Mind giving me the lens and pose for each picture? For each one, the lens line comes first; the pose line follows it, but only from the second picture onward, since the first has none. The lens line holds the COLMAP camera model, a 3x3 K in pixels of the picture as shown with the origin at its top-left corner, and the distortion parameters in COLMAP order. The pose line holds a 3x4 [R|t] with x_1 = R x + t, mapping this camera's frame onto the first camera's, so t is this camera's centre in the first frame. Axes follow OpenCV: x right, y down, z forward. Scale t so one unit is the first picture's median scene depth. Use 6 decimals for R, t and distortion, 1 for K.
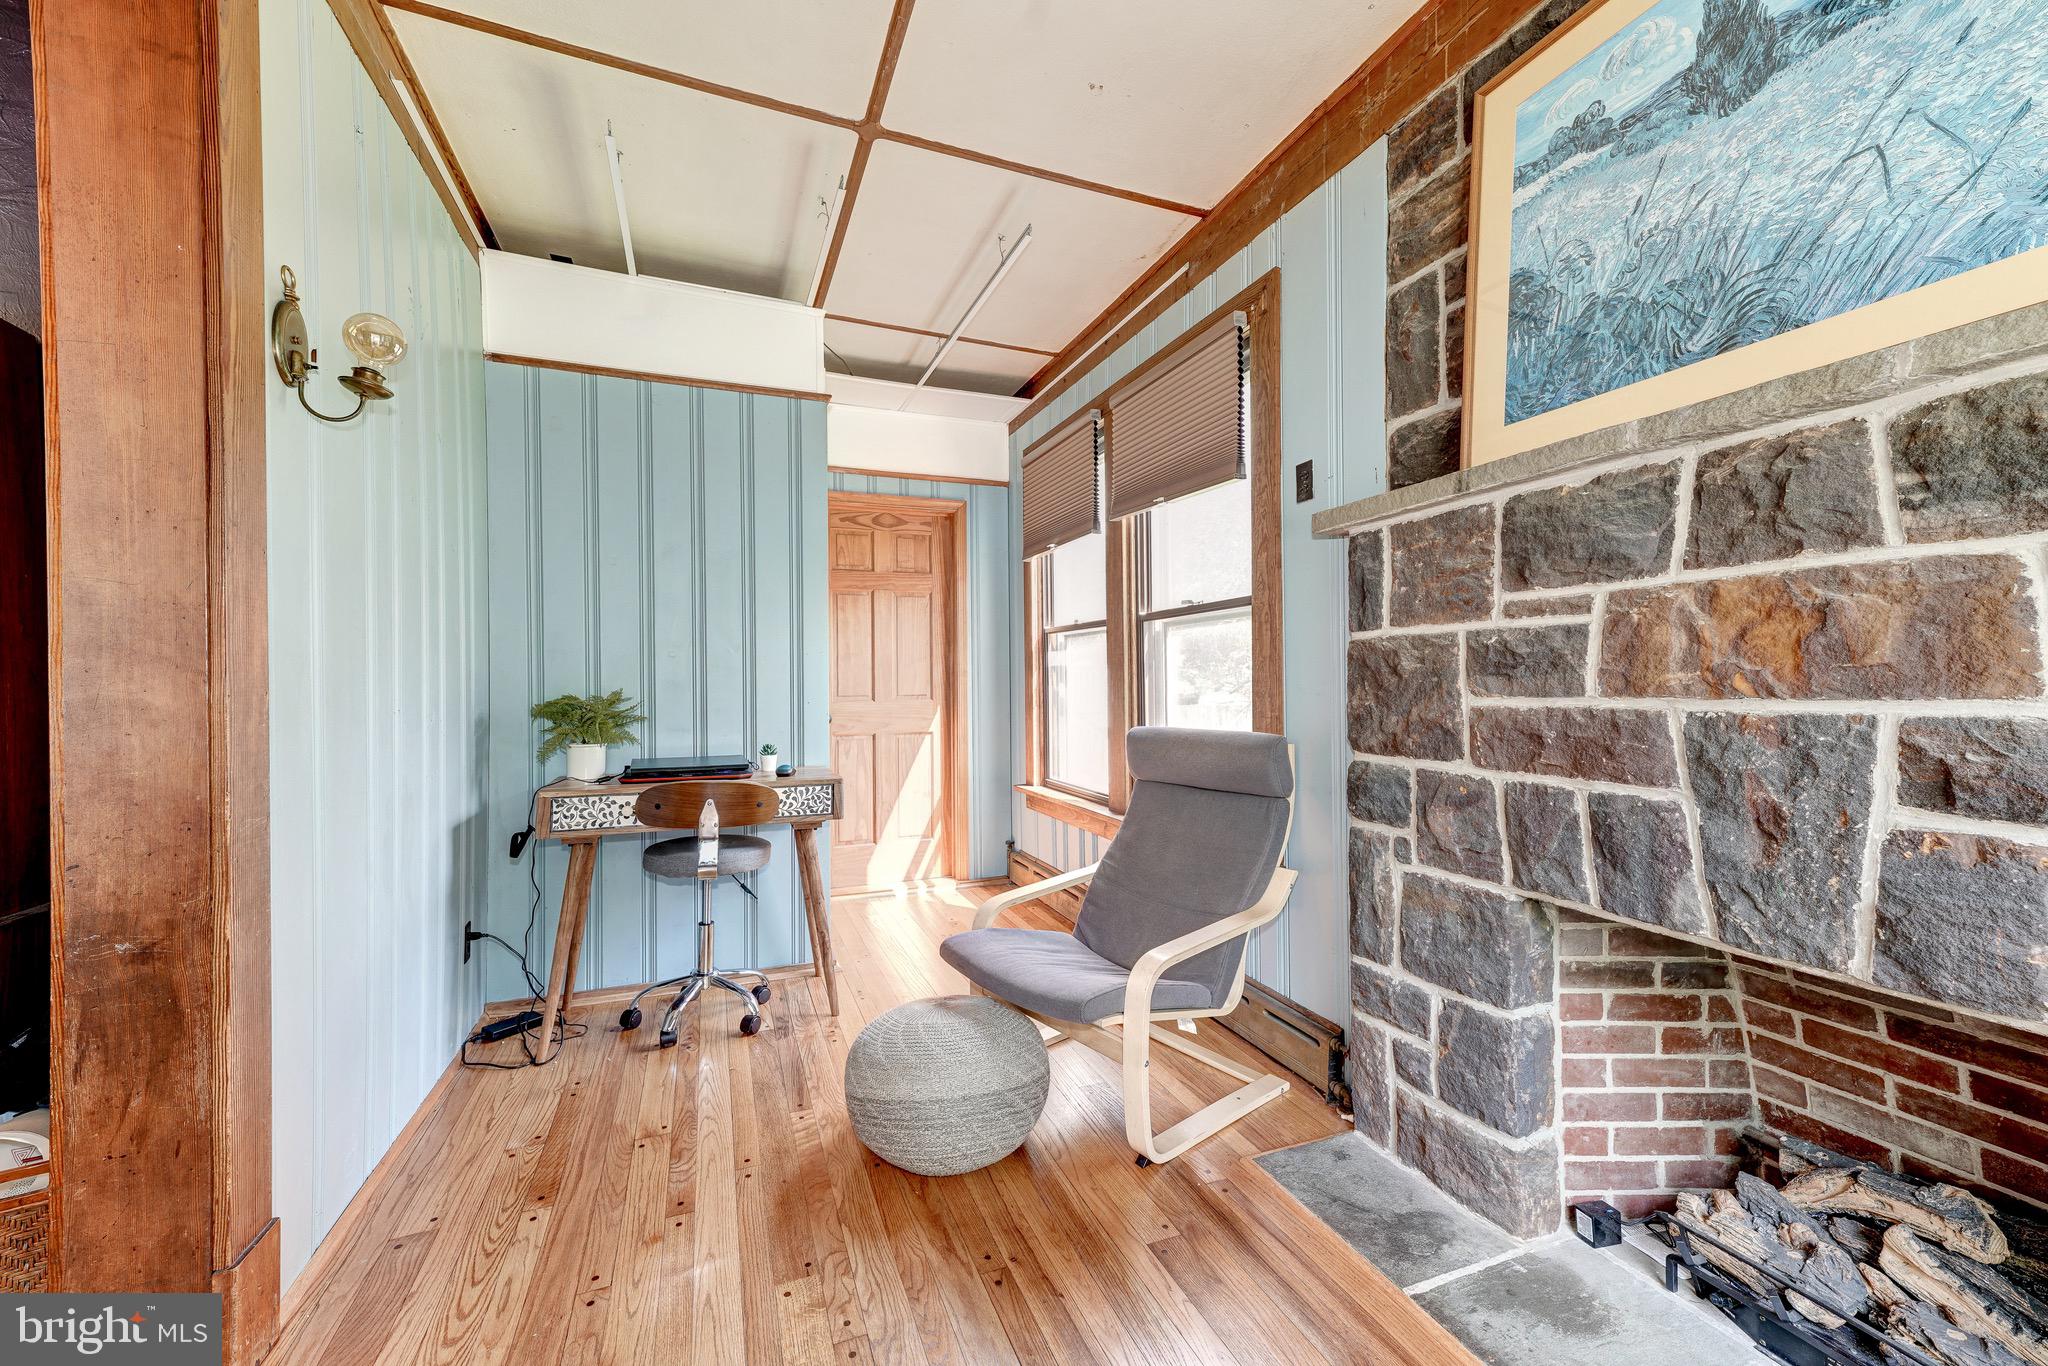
lens RADIAL K [[801.8, 0, 1036.8], [0, 801.8, 687.3], [0, 0, 1]] dist [0.013418, 0.001641]
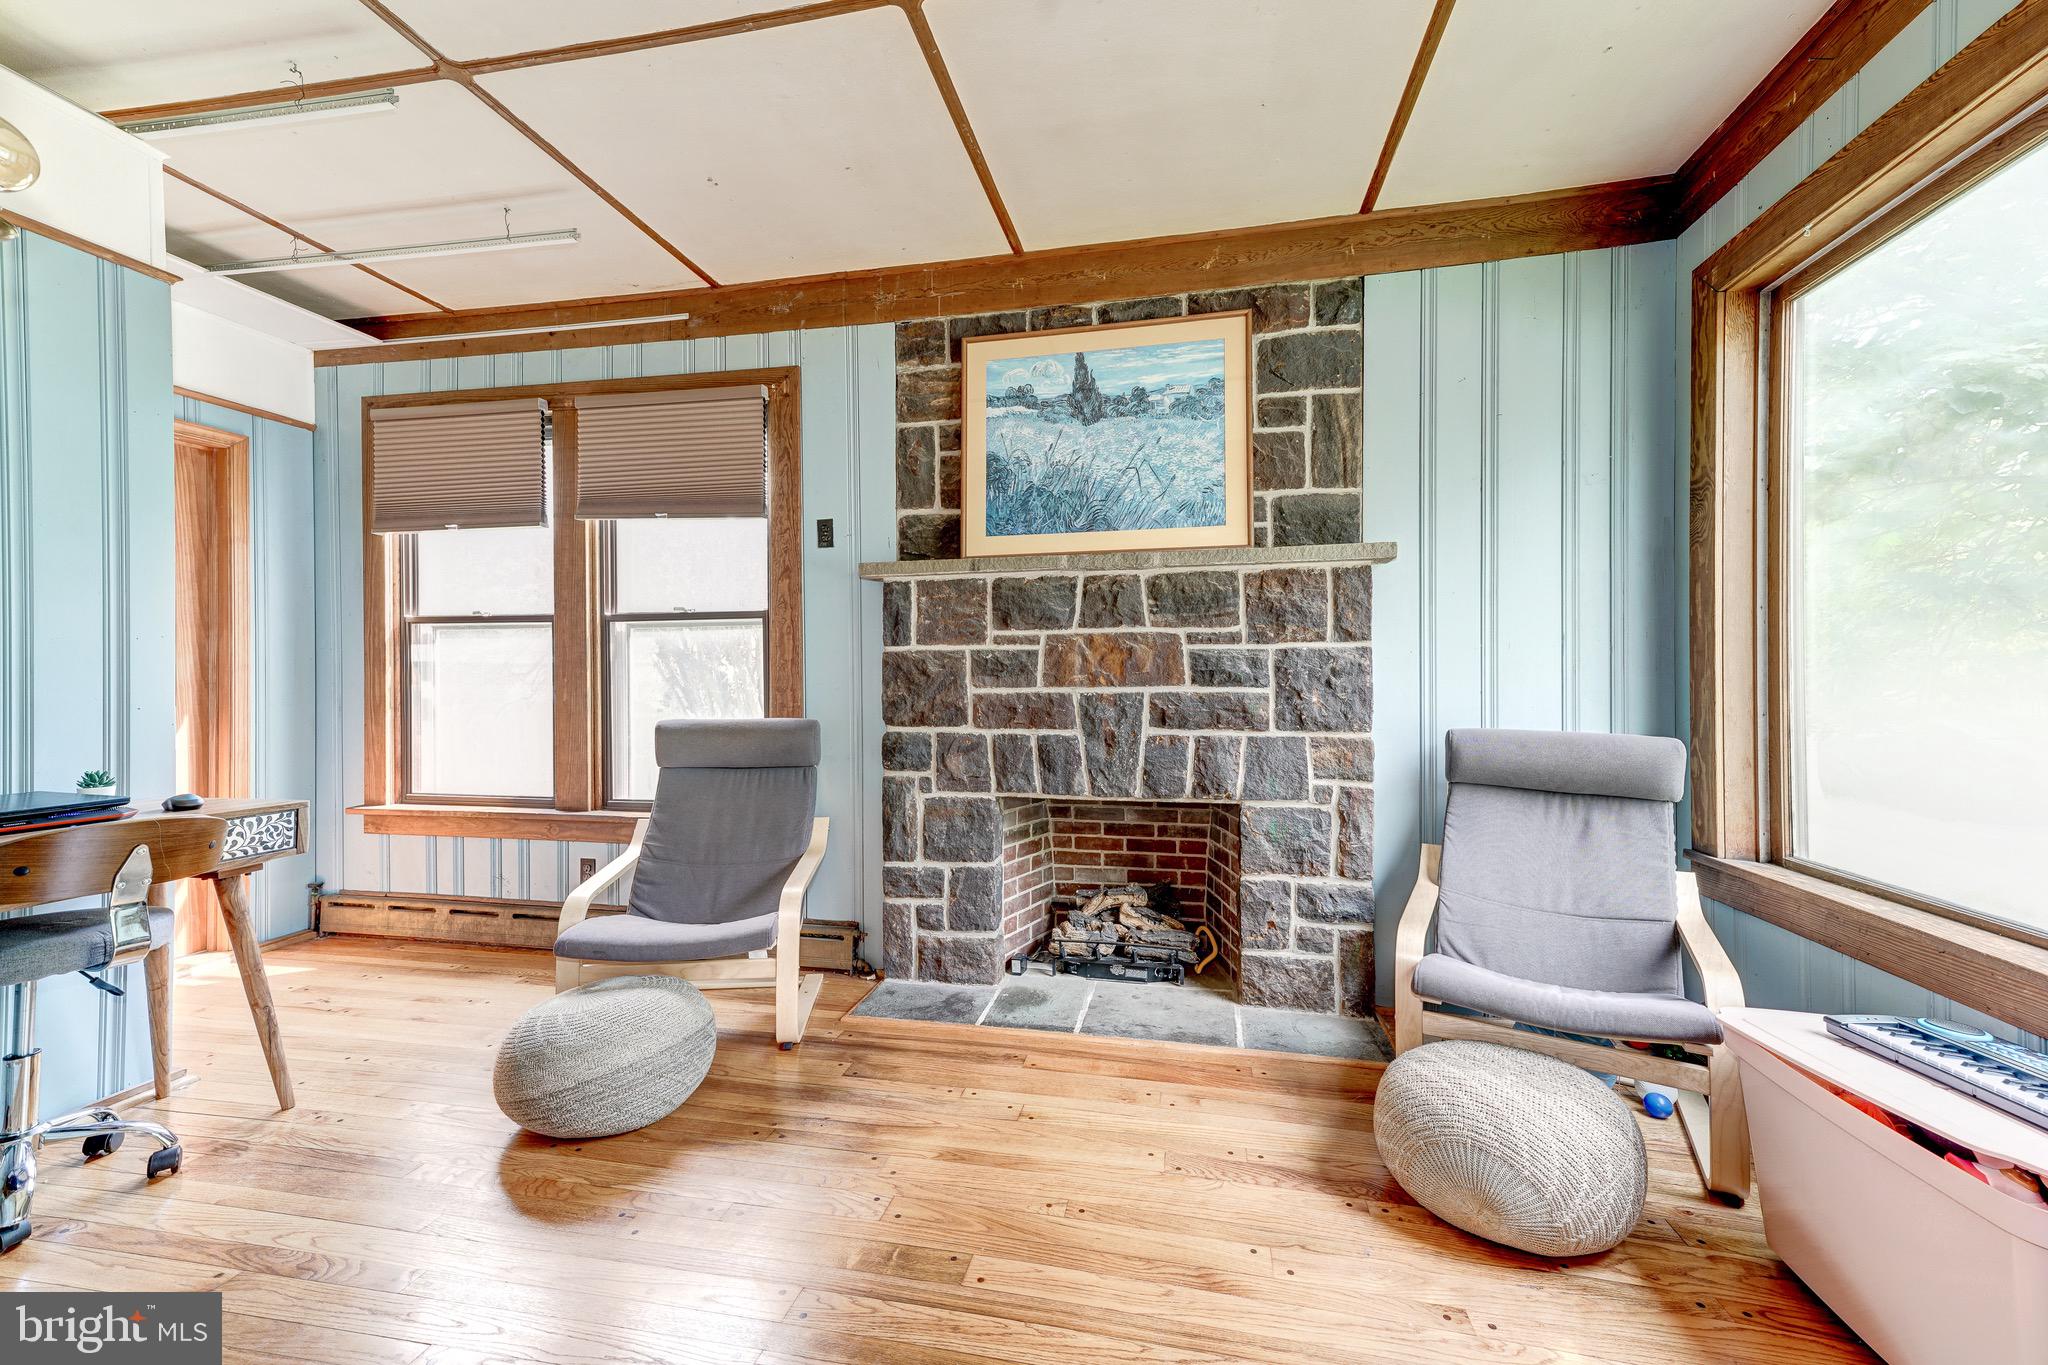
lens RADIAL K [[801.8, 0, 1021.9], [0, 801.8, 686.4], [0, 0, 1]] dist [0.013418, 0.001641]
pose [[0.541305, -0.001952, 0.840824, -0.847225], [0.005707, 0.999983, -0.001353, 0.010981], [-0.840807, 0.005531, 0.541307, -0.027542]]
